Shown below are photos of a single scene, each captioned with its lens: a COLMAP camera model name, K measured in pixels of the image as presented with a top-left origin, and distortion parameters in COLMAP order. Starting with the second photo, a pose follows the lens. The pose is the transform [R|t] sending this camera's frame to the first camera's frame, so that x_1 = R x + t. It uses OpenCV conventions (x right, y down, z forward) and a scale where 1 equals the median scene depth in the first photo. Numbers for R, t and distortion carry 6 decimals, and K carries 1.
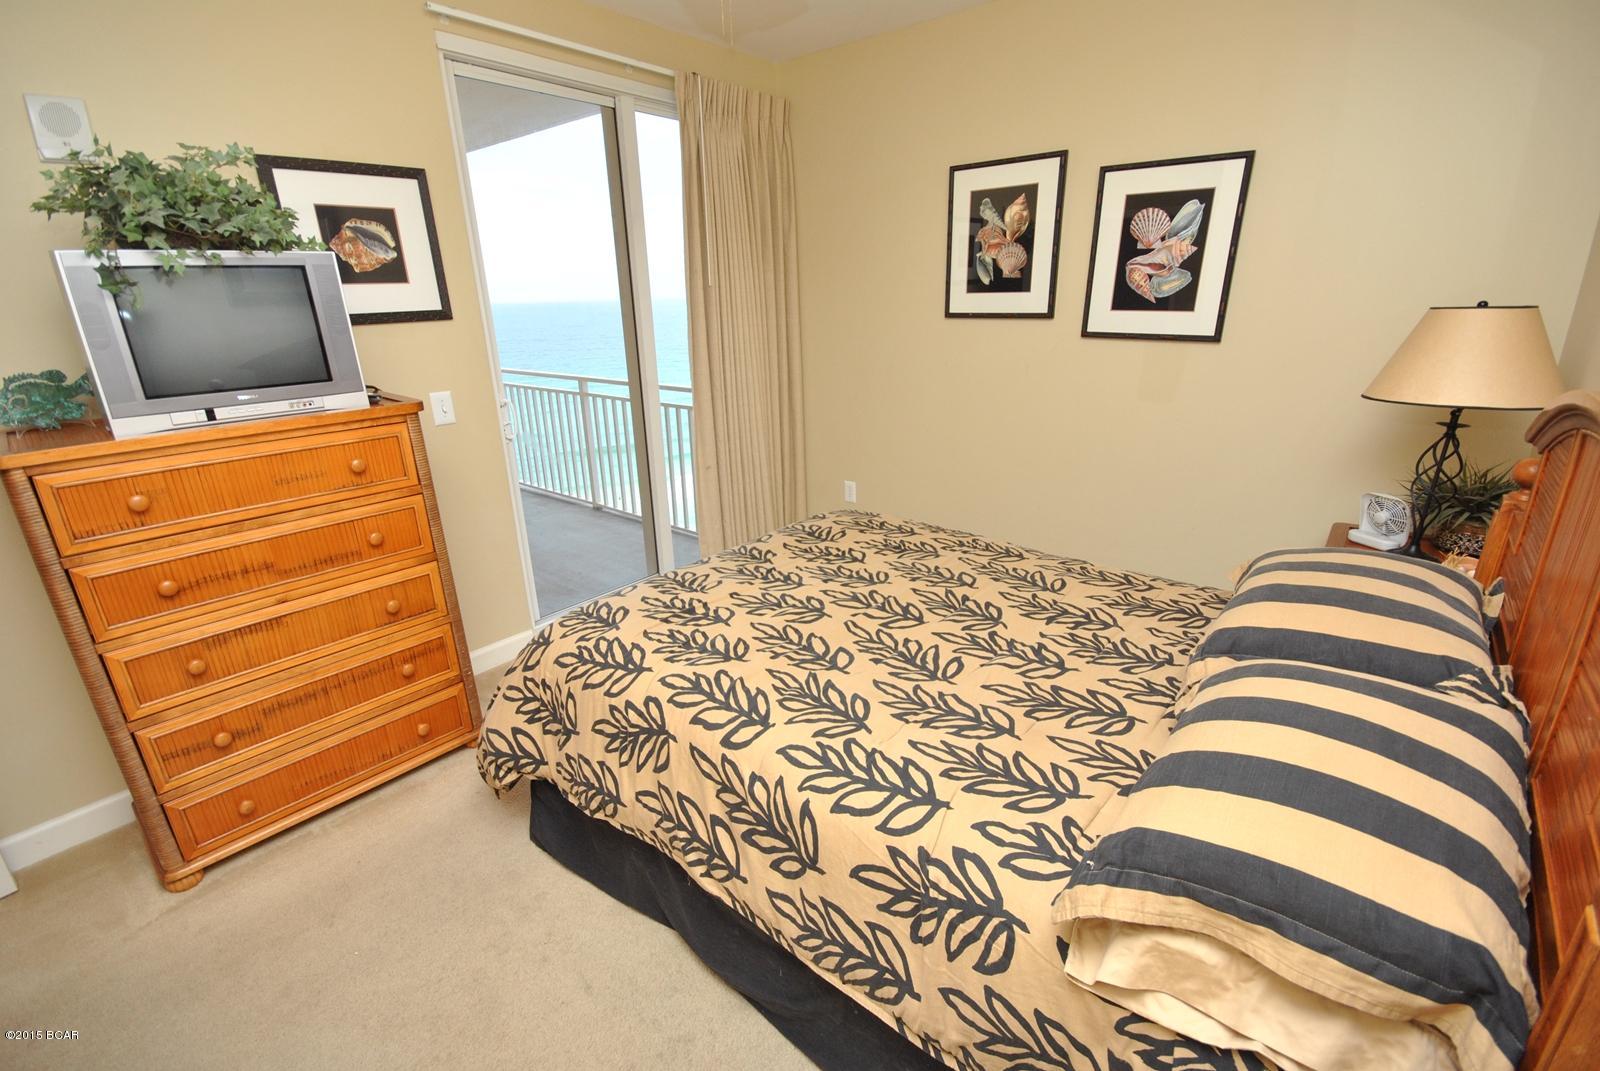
lens RADIAL K [[705.2, 0, 805.5], [0, 705.2, 533.2], [0, 0, 1]] dist [0.003473, -0.007554]
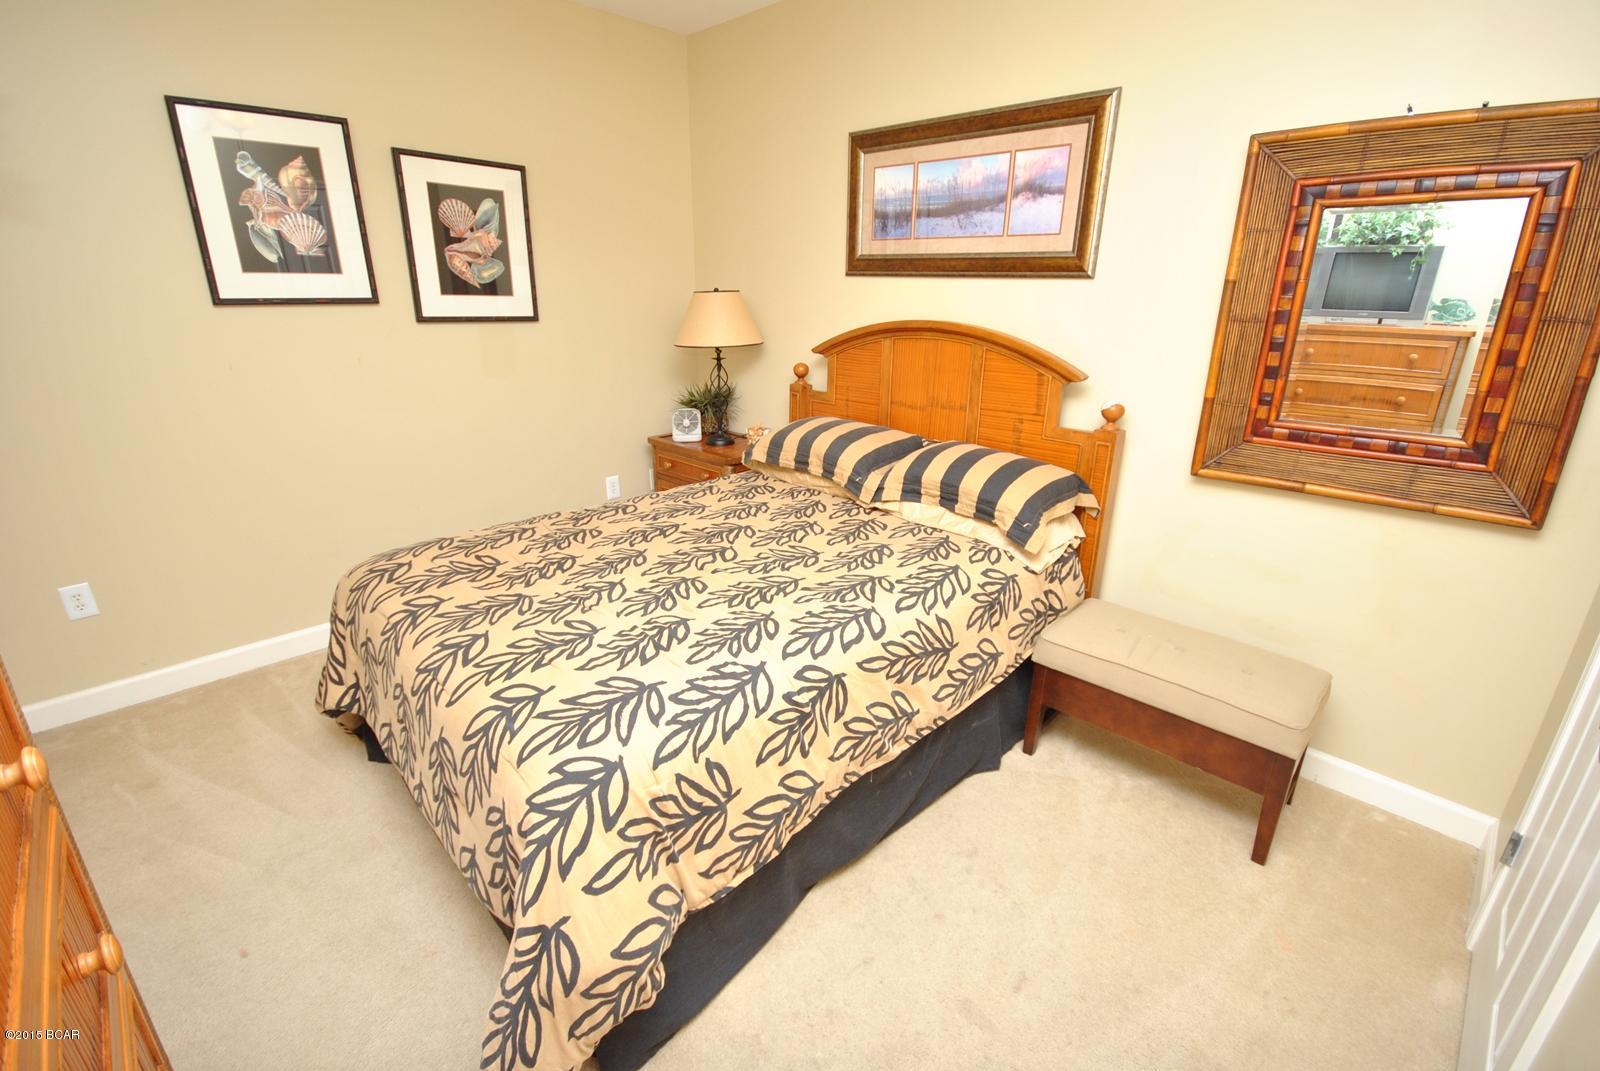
lens RADIAL K [[705.2, 0, 802.2], [0, 705.2, 533.1], [0, 0, 1]] dist [0.003473, -0.007554]
pose [[0.087133, -0.310181, 0.946676, -0.715092], [0.308735, 0.911910, 0.270373, -0.138531], [-0.947149, 0.268714, 0.175221, 0.499332]]
